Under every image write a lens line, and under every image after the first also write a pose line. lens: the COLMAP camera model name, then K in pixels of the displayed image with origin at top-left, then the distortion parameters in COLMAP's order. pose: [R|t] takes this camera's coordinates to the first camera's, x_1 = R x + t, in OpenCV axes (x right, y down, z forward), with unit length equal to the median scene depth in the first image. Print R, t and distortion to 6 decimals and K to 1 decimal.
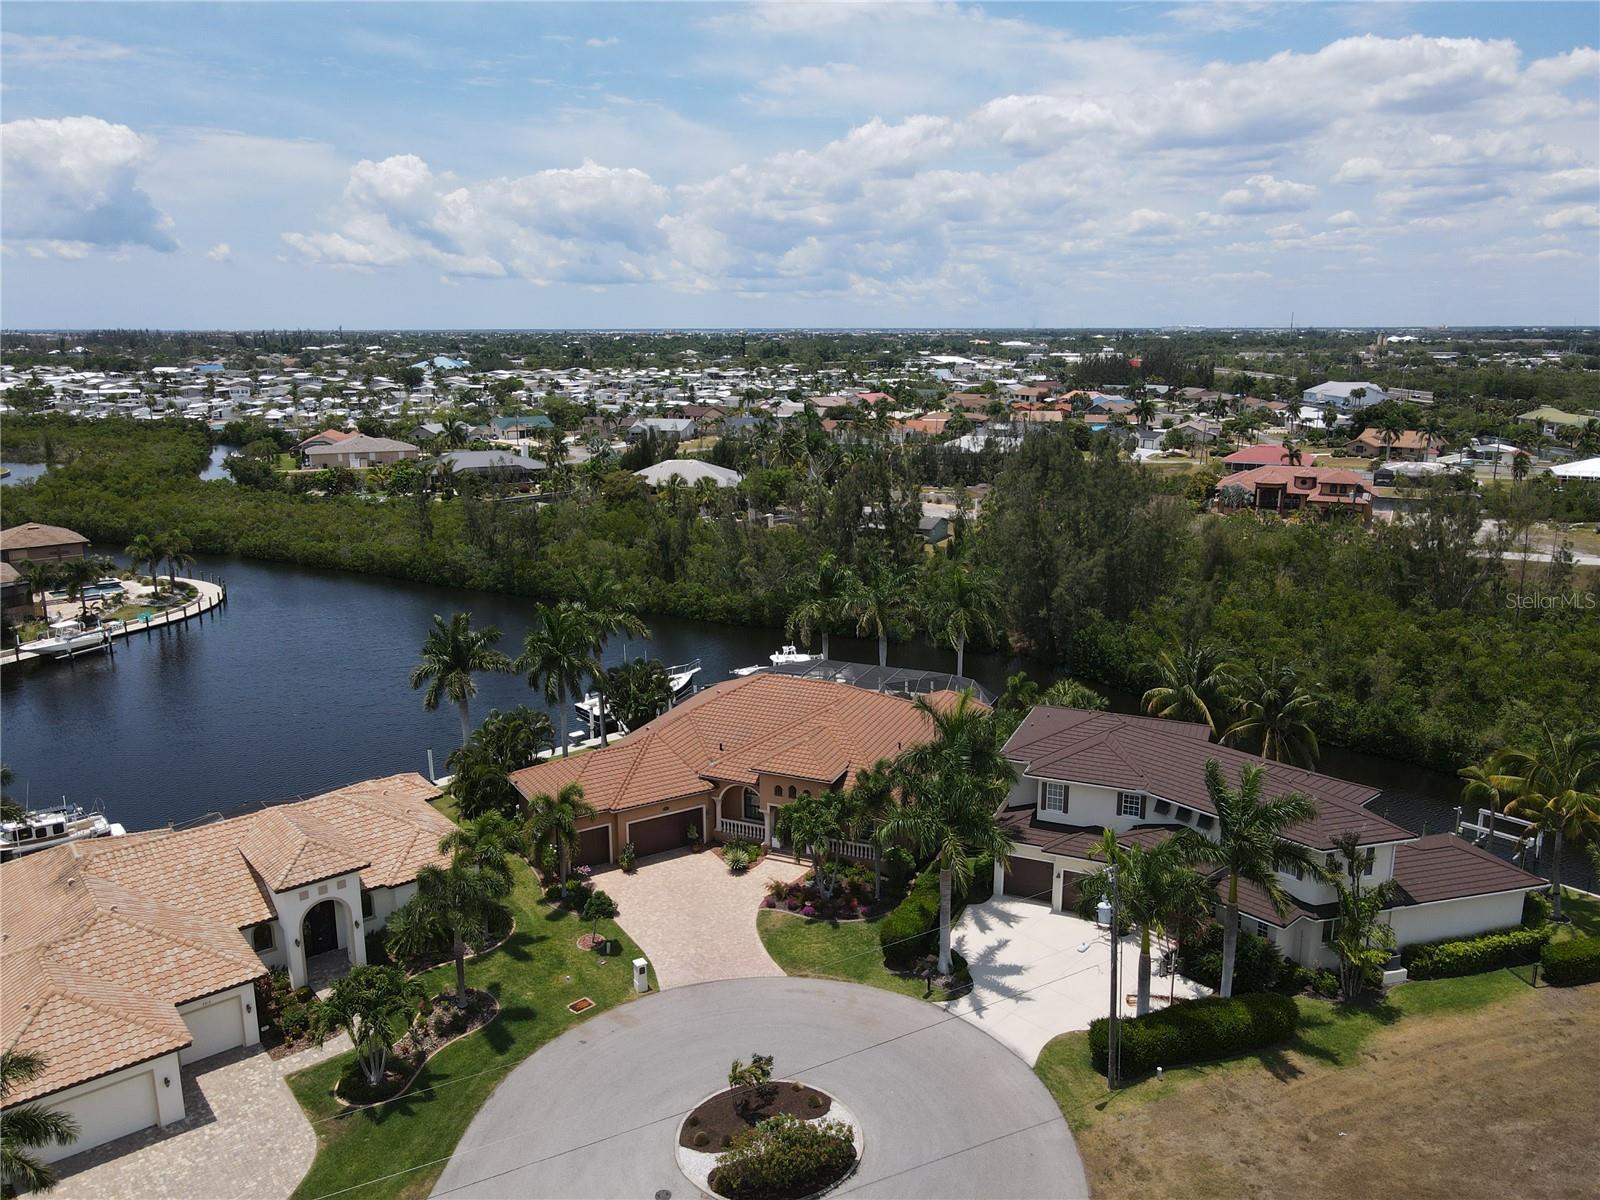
lens RADIAL K [[1178.1, 0, 800.0], [0, 1178.1, 600.0], [0, 0, 1]] dist [-0.024343, 0.058726]
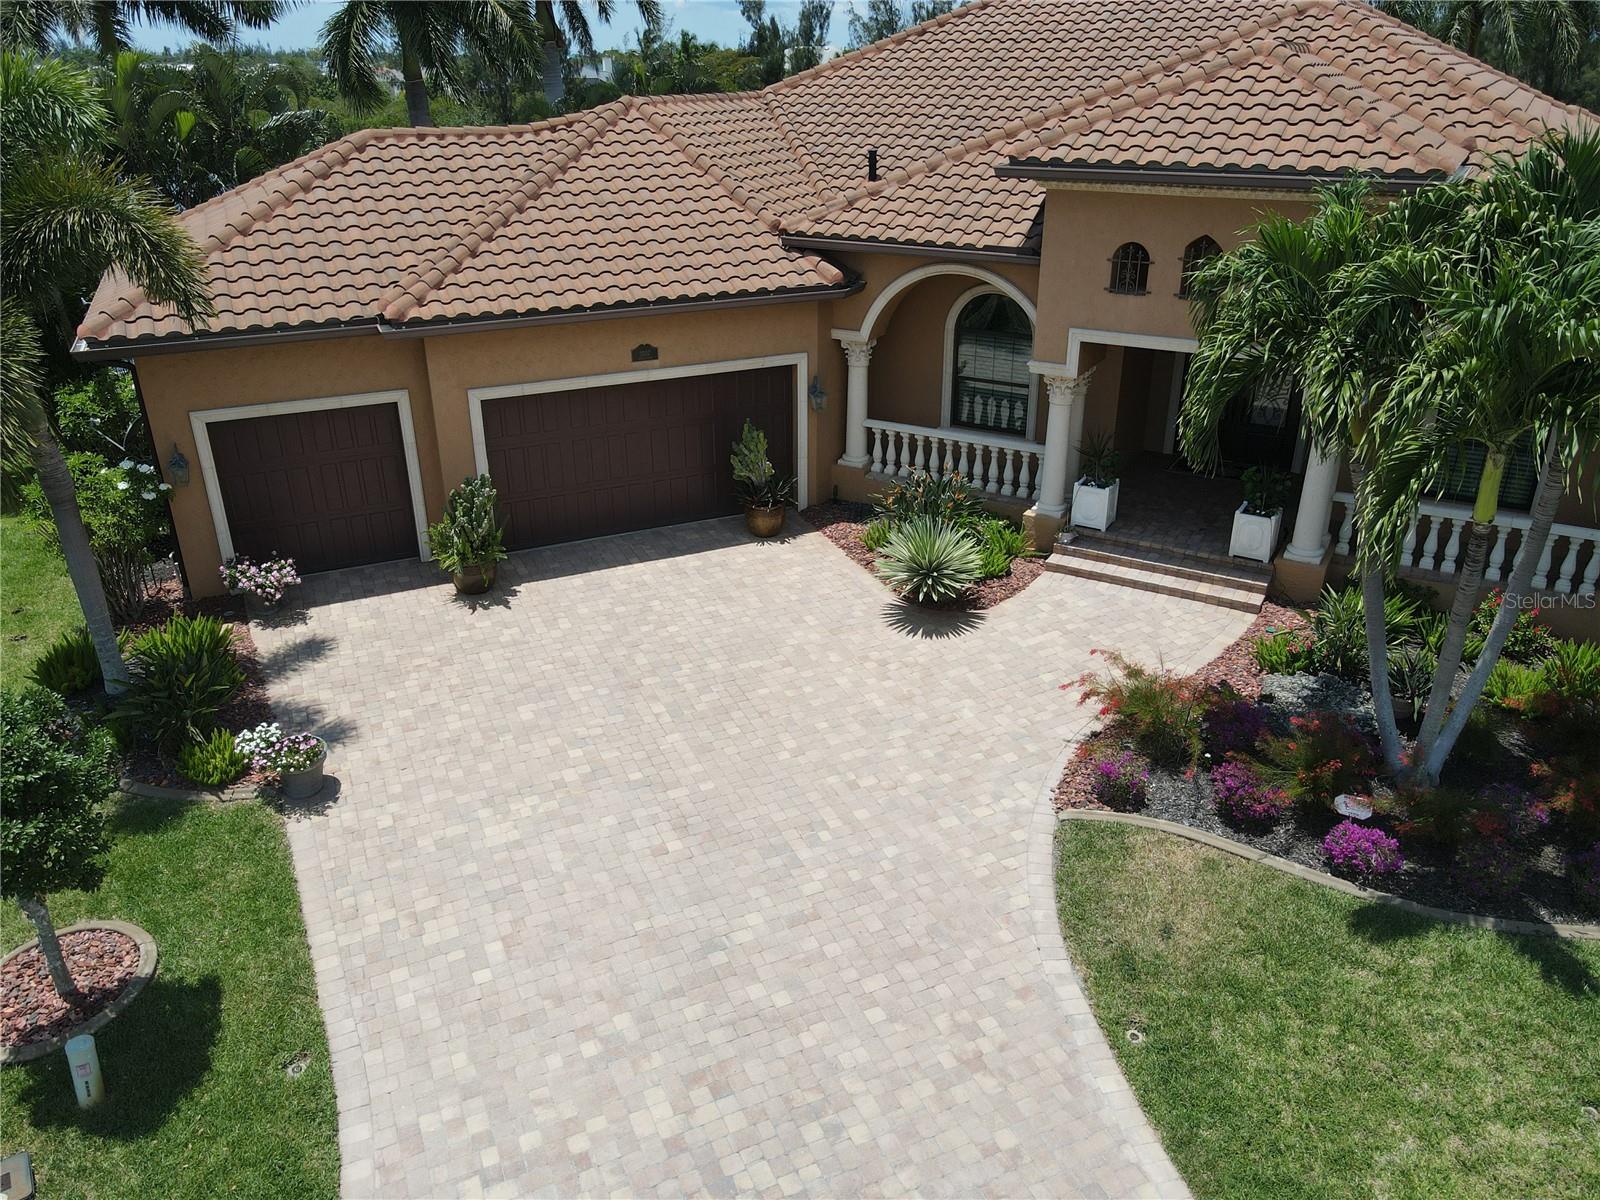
lens RADIAL K [[1178.1, 0, 800.0], [0, 1178.1, 600.0], [0, 0, 1]] dist [-0.024343, 0.058726]
pose [[0.993045, 0.045929, -0.108406, -0.057490], [-0.023112, 0.978902, 0.203020, 0.193989], [0.115443, -0.199102, 0.973155, 0.825788]]
